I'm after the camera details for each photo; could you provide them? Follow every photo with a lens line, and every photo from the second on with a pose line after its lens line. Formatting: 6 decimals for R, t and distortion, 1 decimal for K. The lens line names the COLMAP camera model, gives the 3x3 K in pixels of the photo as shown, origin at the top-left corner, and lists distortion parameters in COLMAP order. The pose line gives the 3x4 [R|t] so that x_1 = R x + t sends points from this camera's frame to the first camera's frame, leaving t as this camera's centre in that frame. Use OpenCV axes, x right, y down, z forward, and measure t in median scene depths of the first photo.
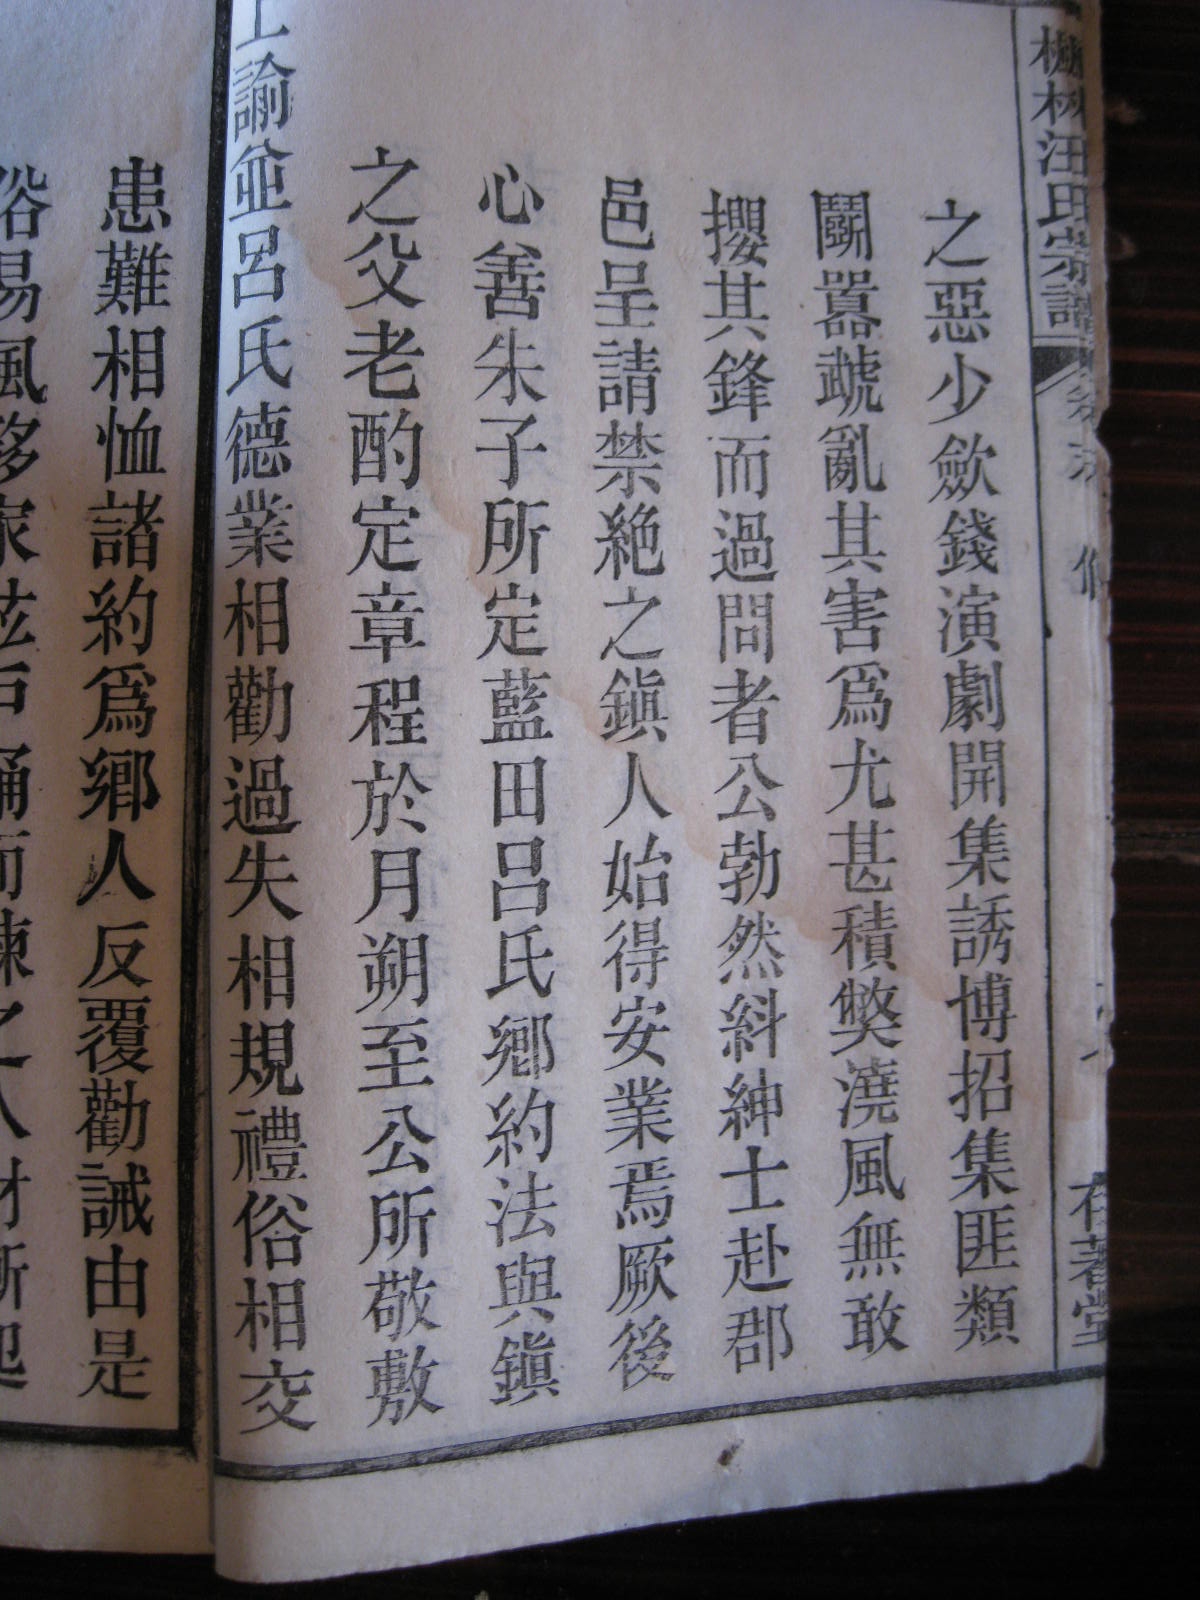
lens RADIAL K [[1627.3, 0, 601.4], [0, 1627.3, 797.0], [0, 0, 1]] dist [0.002899, 0.024800]
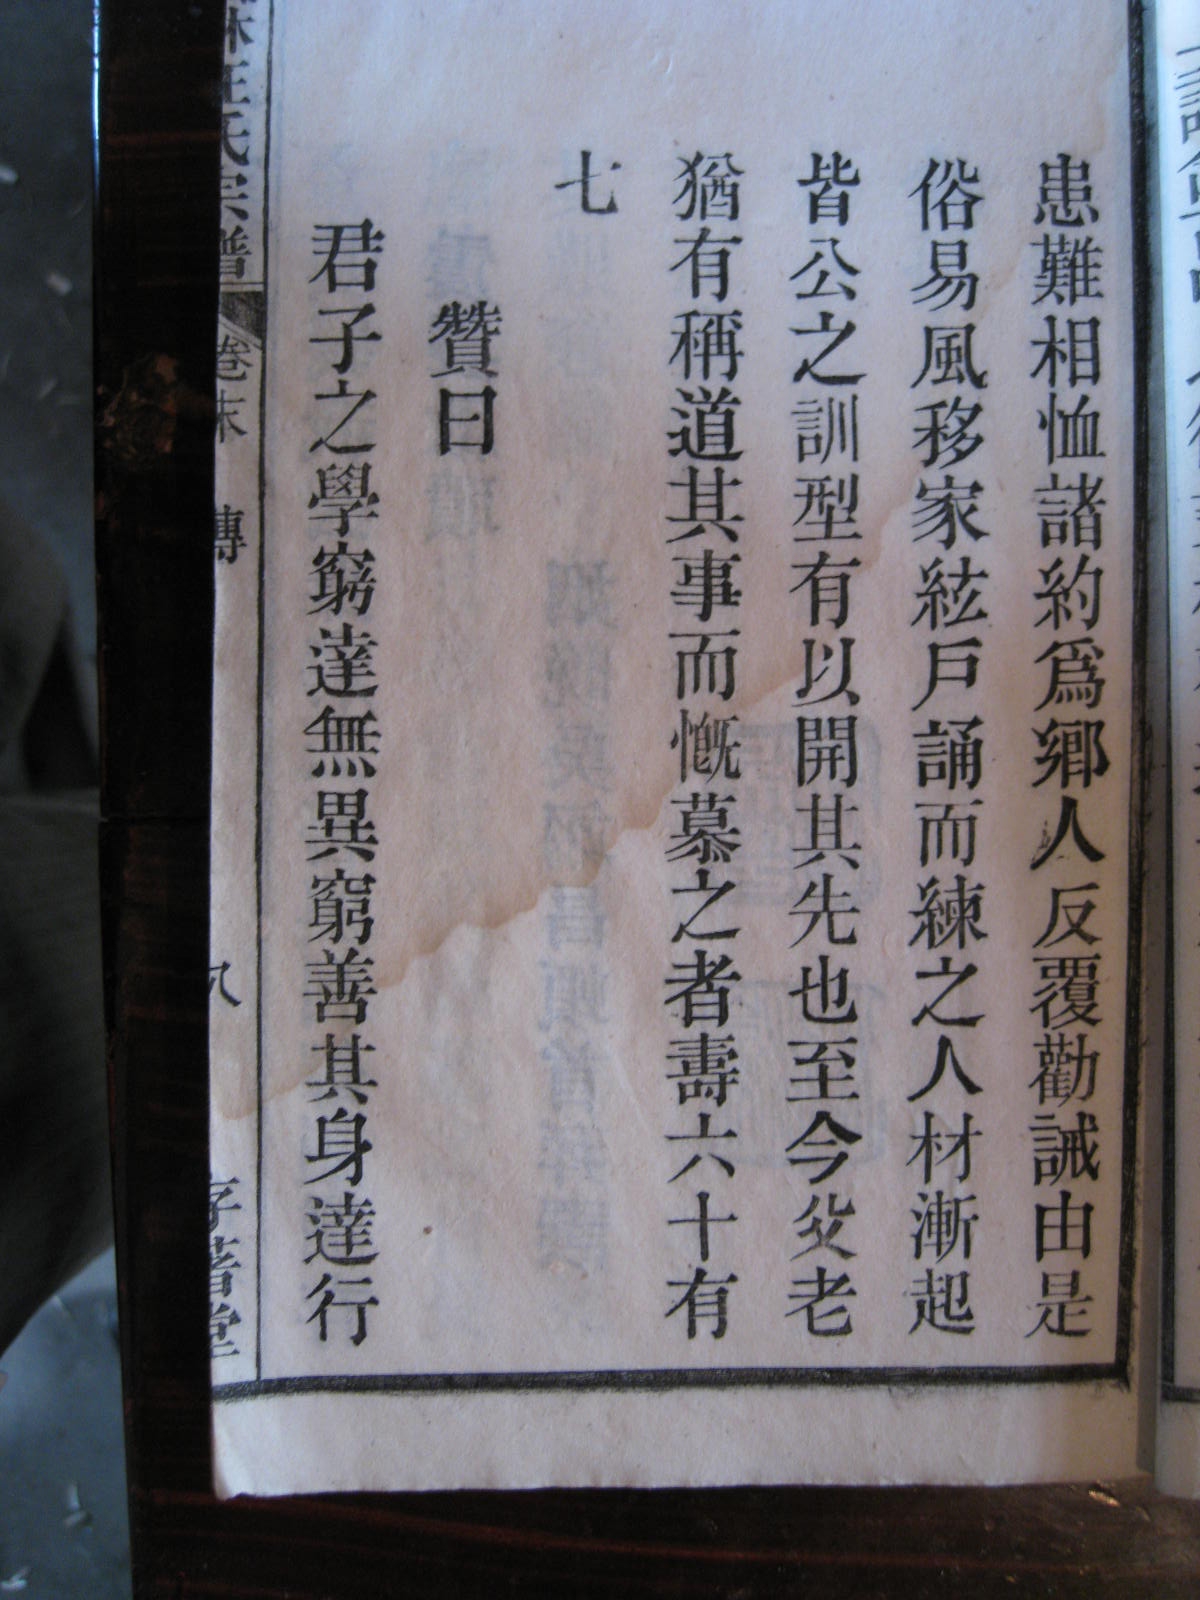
lens RADIAL K [[1677.3, 0, 602.9], [0, 1677.3, 797.3], [0, 0, 1]] dist [0.008297, 0.015251]
pose [[0.987501, -0.023583, 0.155837, -0.759508], [0.022192, 0.999697, 0.010659, 0.002534], [-0.156042, -0.007067, 0.987725, -0.023610]]
